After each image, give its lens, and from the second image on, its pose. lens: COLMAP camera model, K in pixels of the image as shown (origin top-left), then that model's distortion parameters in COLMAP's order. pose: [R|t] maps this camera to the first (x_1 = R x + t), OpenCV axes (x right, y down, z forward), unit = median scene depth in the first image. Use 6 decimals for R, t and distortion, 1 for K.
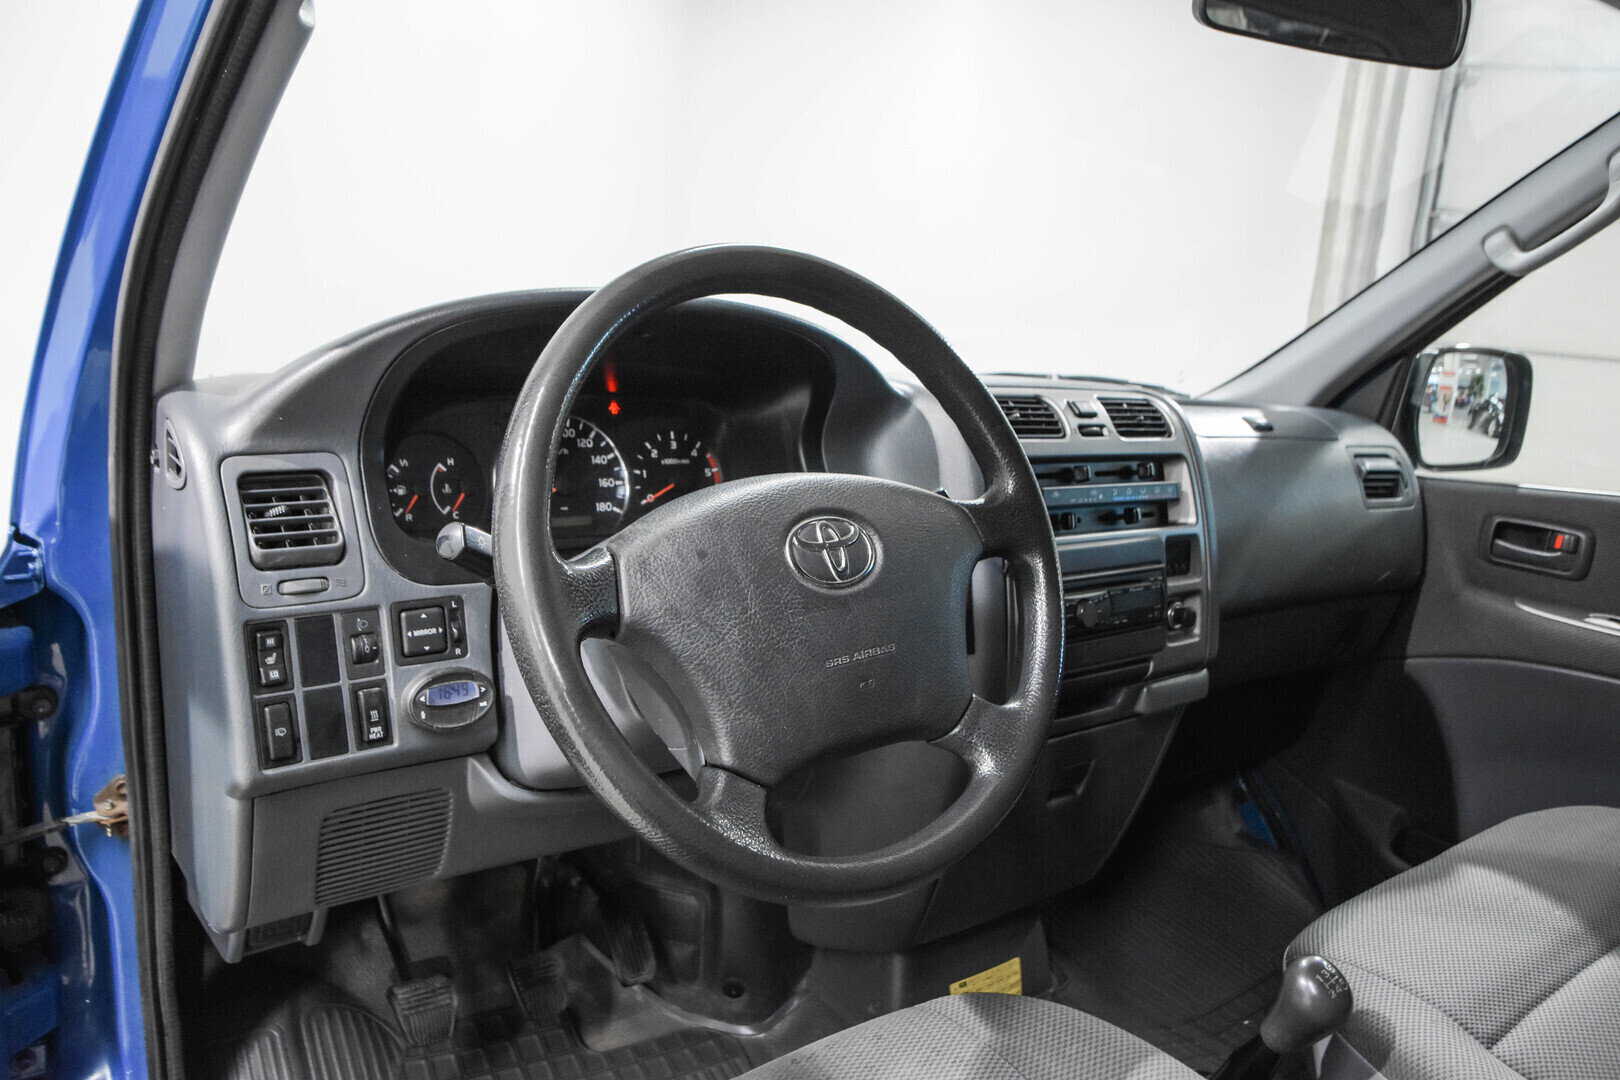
lens RADIAL K [[1264.3, 0, 810.0], [0, 1264.3, 540.0], [0, 0, 1]] dist [-0.135773, 0.131116]
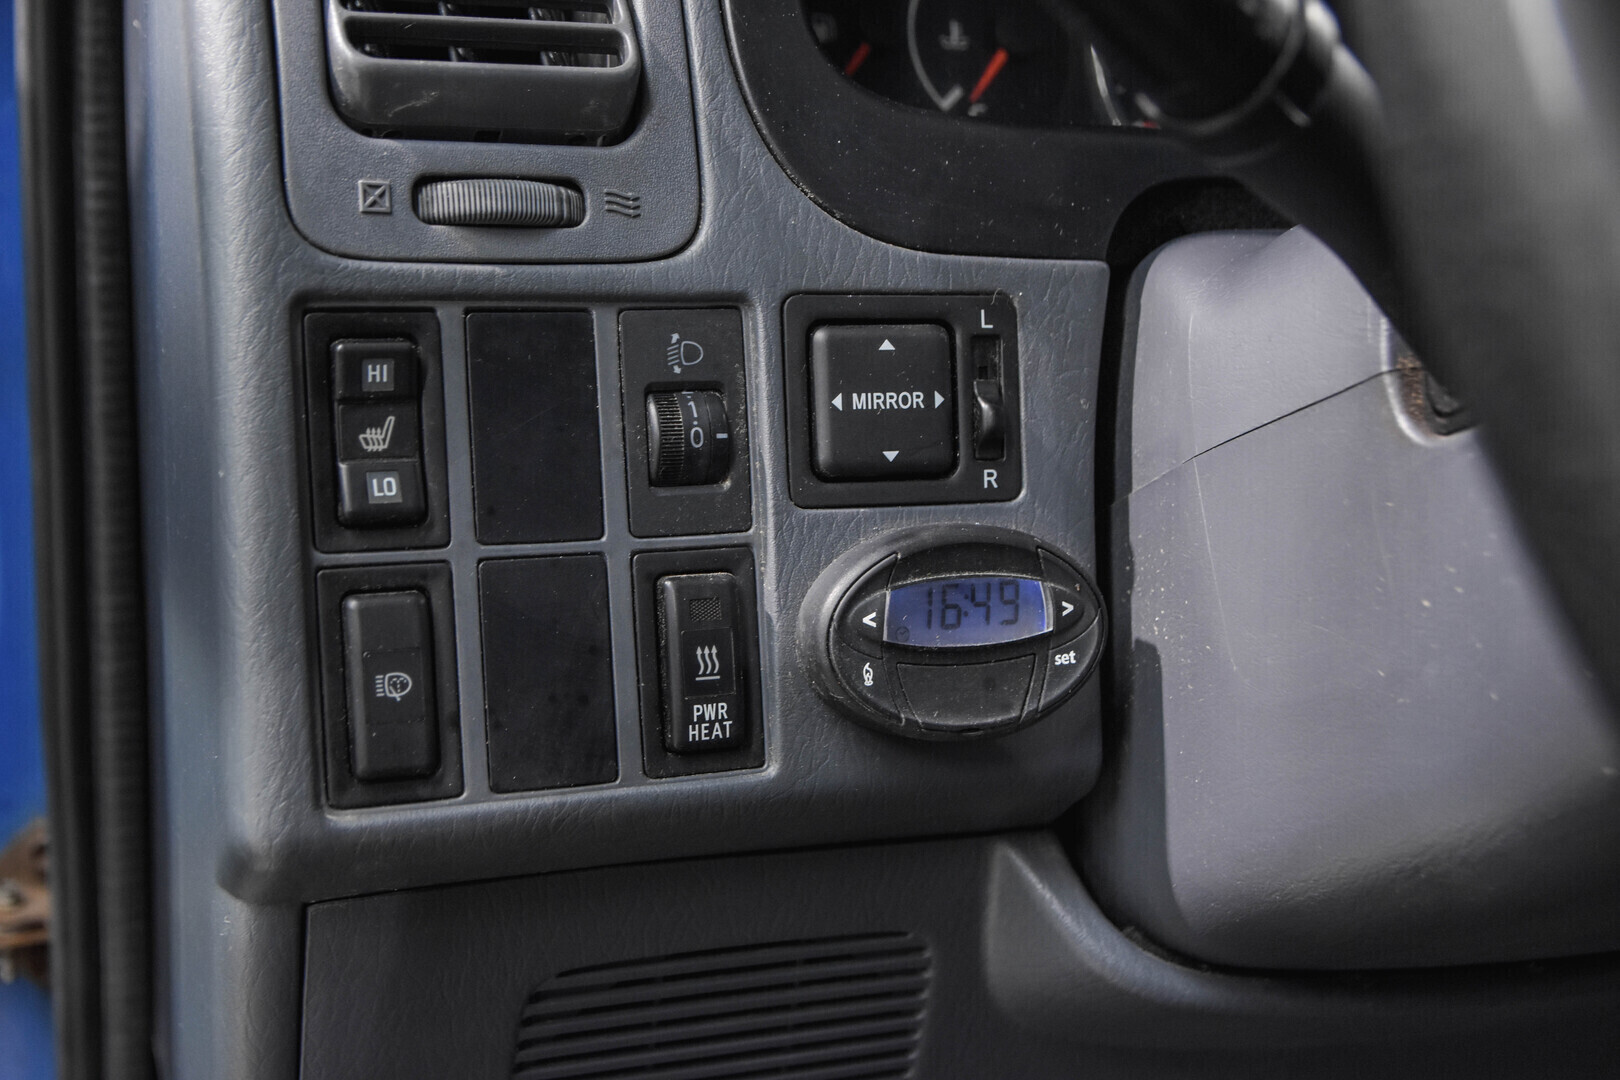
lens RADIAL K [[2269.3, 0, 810.0], [0, 2269.3, 540.0], [0, 0, 1]] dist [0.012735, 0.030675]
pose [[0.954003, 0.053159, -0.295048, -0.169209], [-0.050462, 0.998585, 0.016754, 0.101653], [0.295521, -0.001095, 0.955336, 0.490698]]
